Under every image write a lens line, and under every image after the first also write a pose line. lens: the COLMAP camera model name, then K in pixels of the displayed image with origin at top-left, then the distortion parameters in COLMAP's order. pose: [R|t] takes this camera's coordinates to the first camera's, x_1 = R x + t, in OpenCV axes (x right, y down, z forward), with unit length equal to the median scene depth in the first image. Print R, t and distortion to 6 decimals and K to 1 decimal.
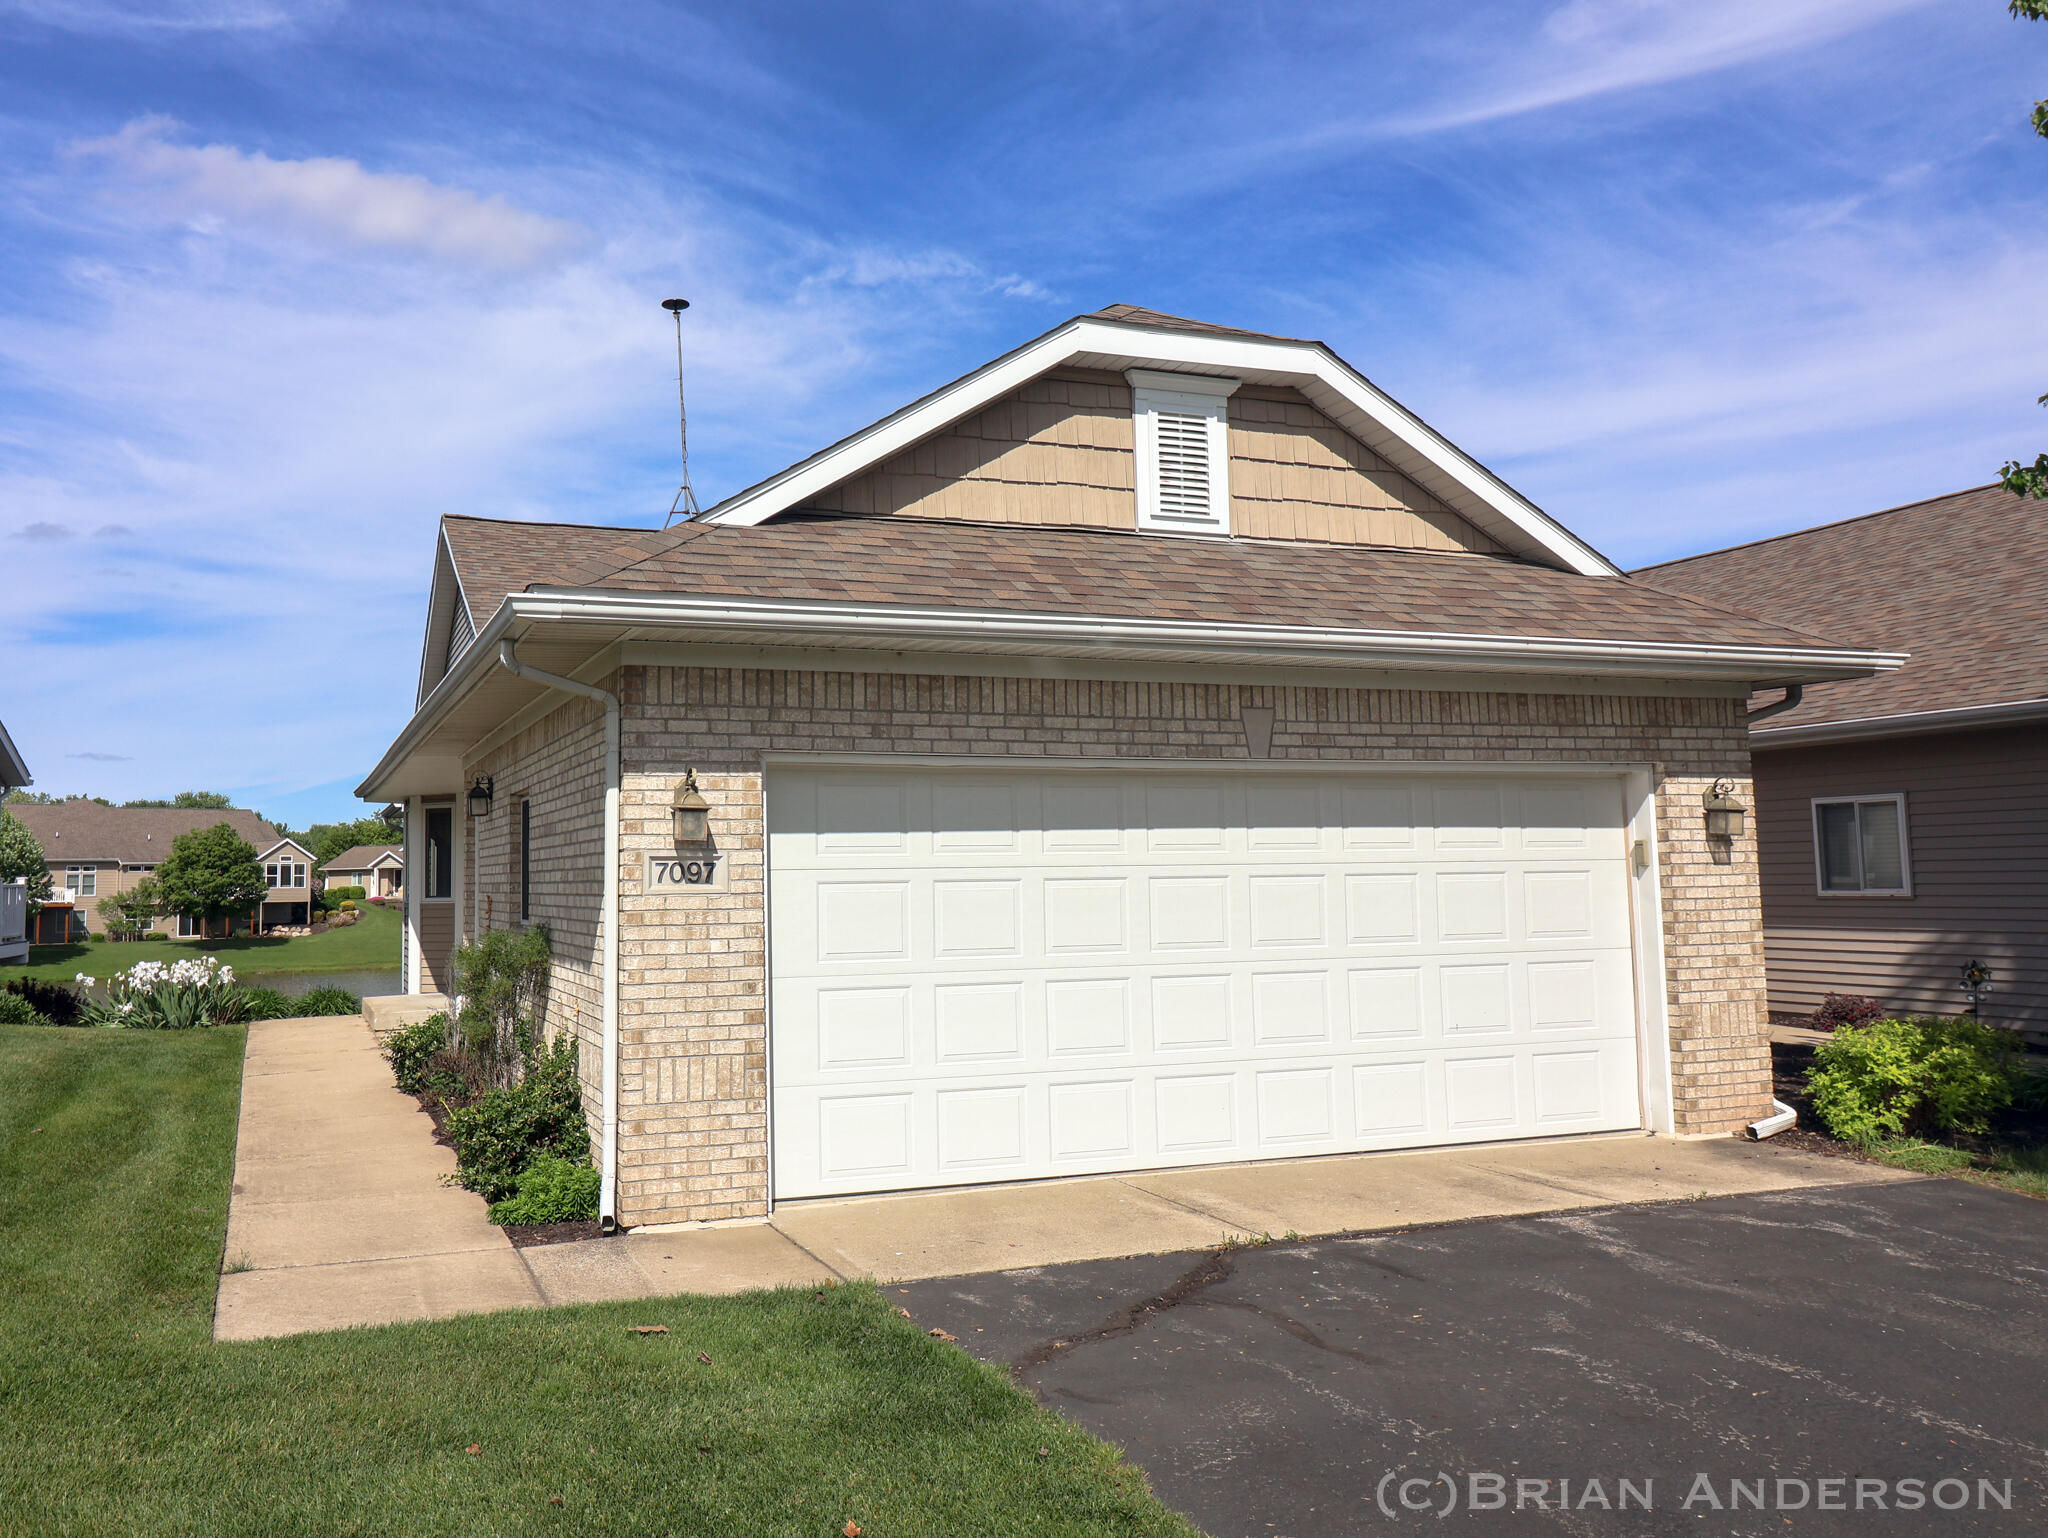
lens RADIAL K [[1598.1, 0, 836.0], [0, 1598.1, 832.9], [0, 0, 1]] dist [-0.000557, -0.000666]
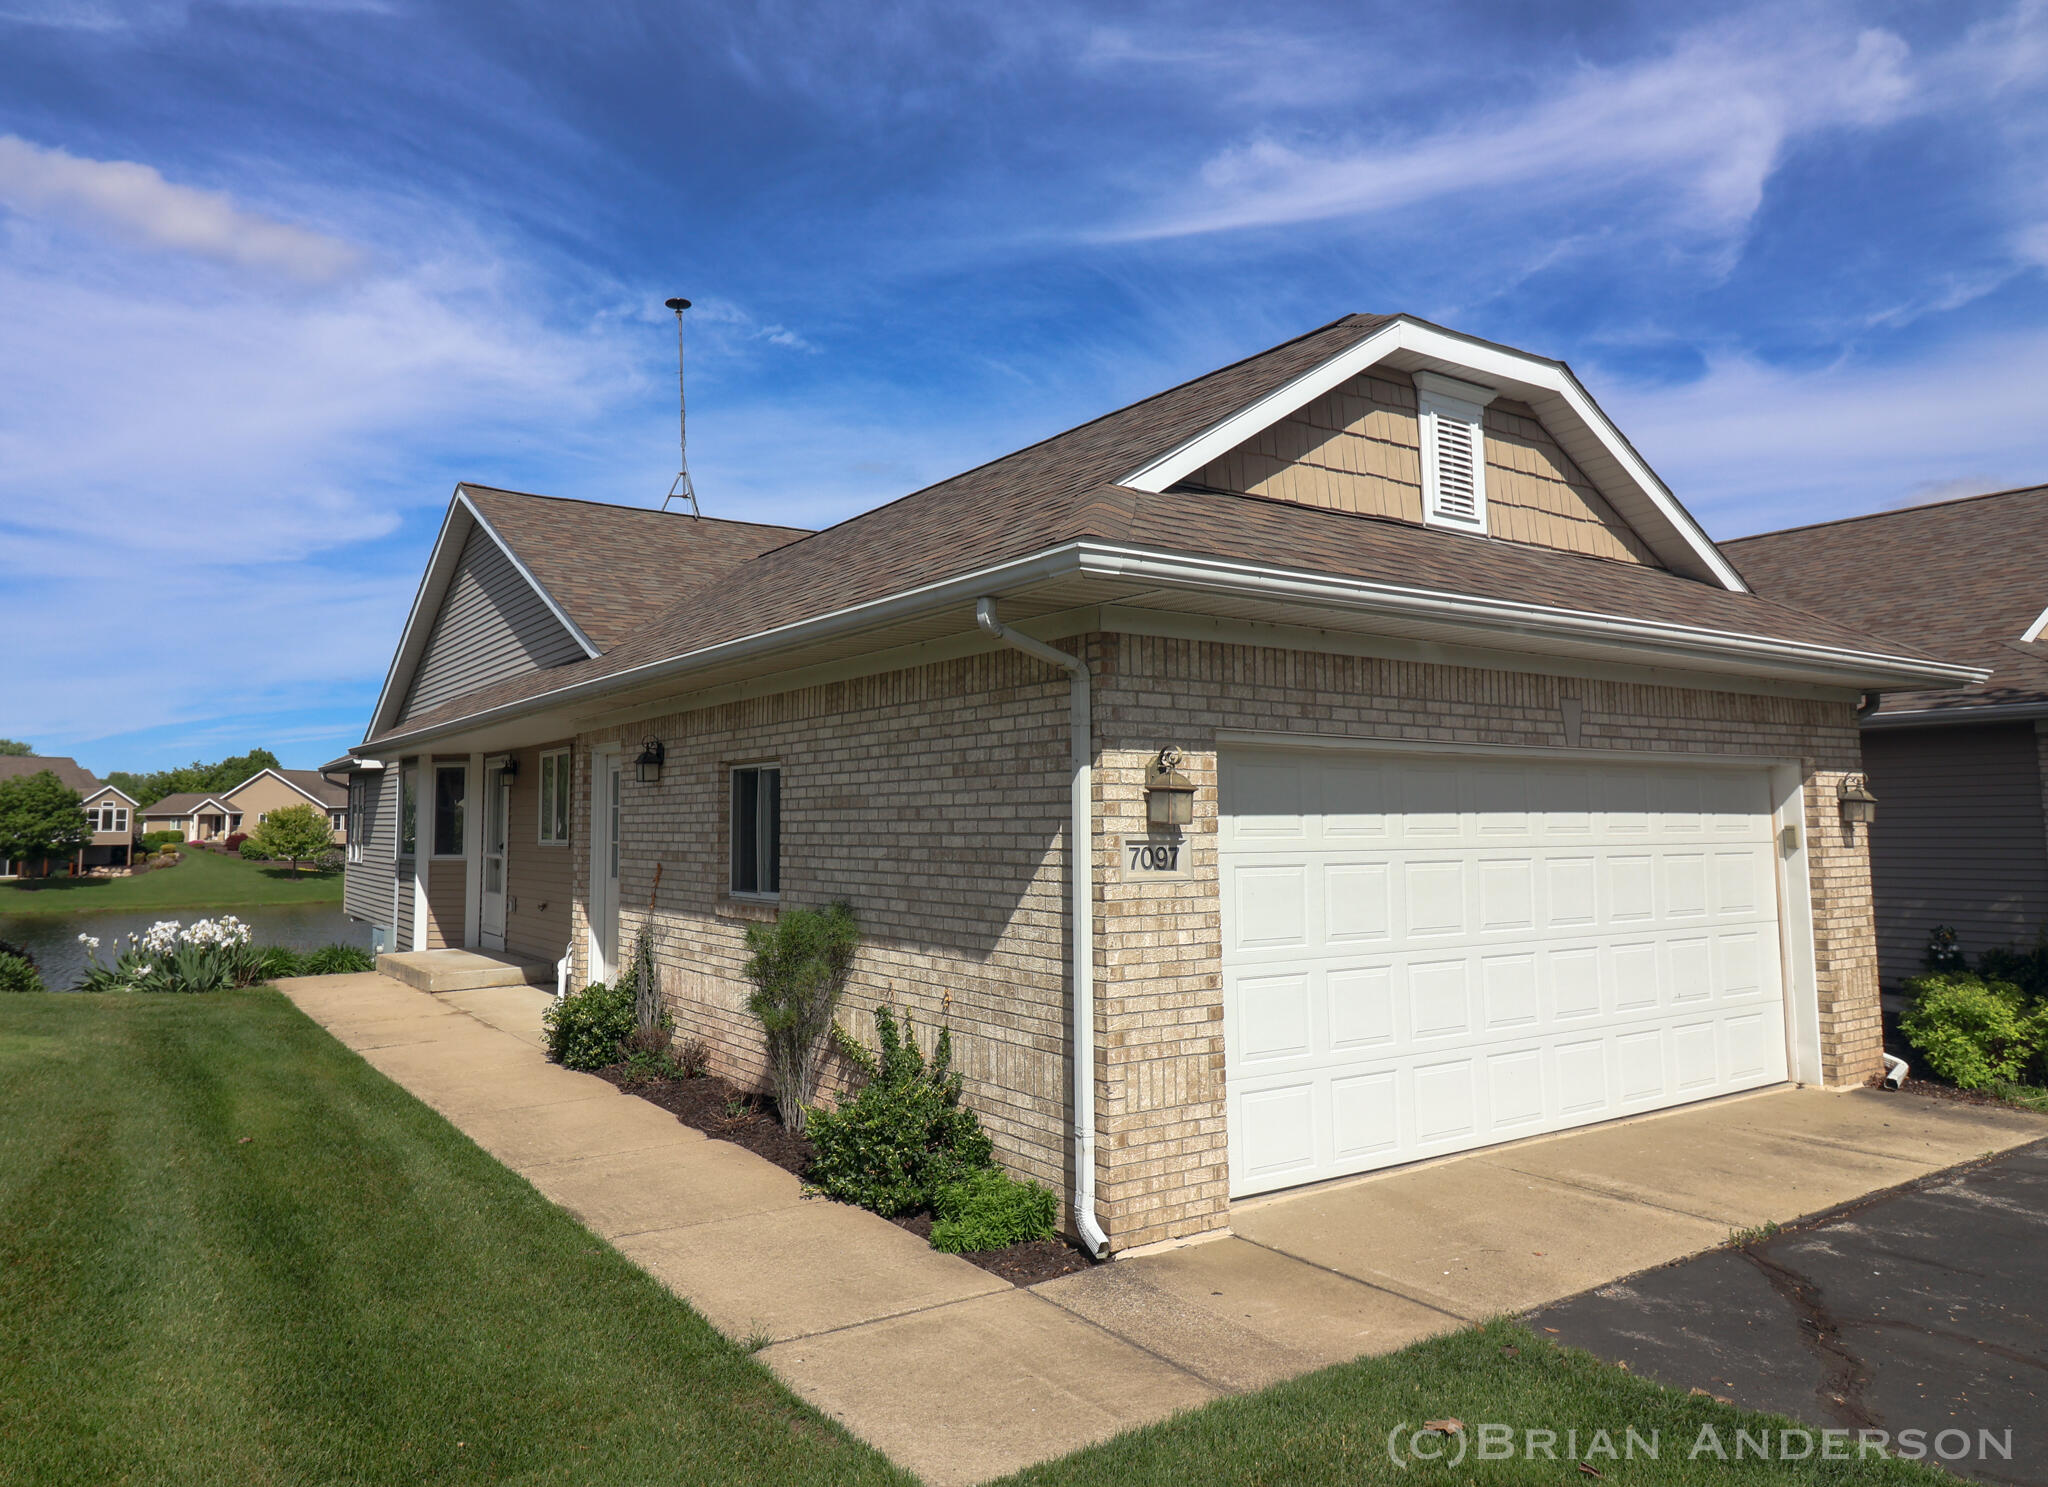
lens RADIAL K [[1334.7, 0, 910.9], [0, 1334.7, 771.7], [0, 0, 1]] dist [-0.001504, -0.004497]
pose [[0.974940, 0.019867, 0.221579, -0.317330], [-0.016801, 0.999735, -0.015712, -0.008366], [-0.221833, 0.011596, 0.975016, 0.218631]]
